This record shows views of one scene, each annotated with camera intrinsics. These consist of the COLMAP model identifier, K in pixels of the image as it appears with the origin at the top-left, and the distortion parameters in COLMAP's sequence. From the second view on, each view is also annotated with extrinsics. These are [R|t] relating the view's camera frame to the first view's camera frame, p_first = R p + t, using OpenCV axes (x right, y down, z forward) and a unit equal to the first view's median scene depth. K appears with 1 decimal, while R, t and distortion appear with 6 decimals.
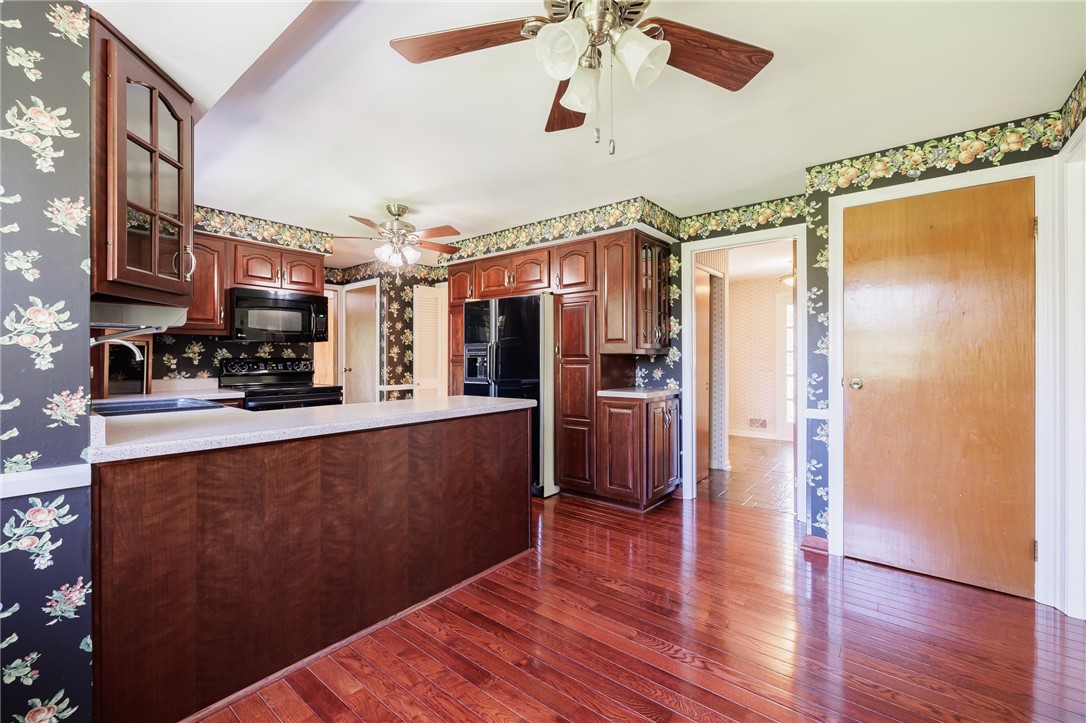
lens RADIAL K [[455.9, 0, 536.9], [0, 455.9, 356.5], [0, 0, 1]] dist [-0.002658, -0.000126]
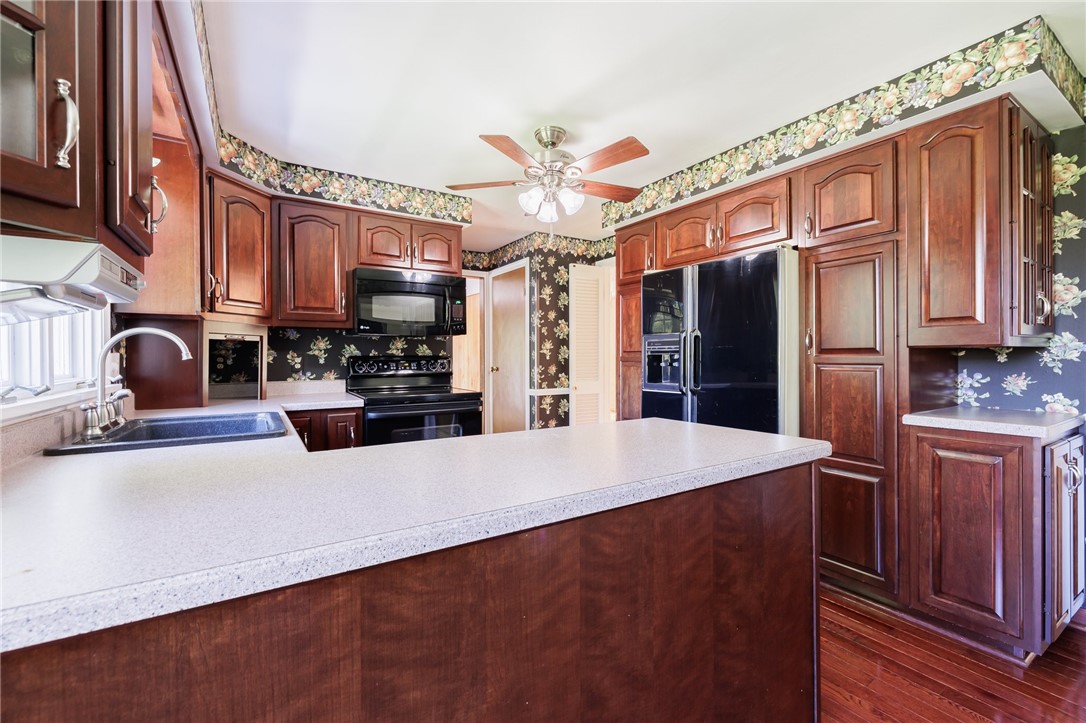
lens RADIAL K [[455.9, 0, 536.9], [0, 455.9, 356.5], [0, 0, 1]] dist [-0.002658, -0.000126]
pose [[0.947934, -0.001574, -0.318463, -0.097234], [0.003585, 0.999977, 0.005728, 0.000914], [0.318446, -0.006571, 0.947918, 0.308659]]
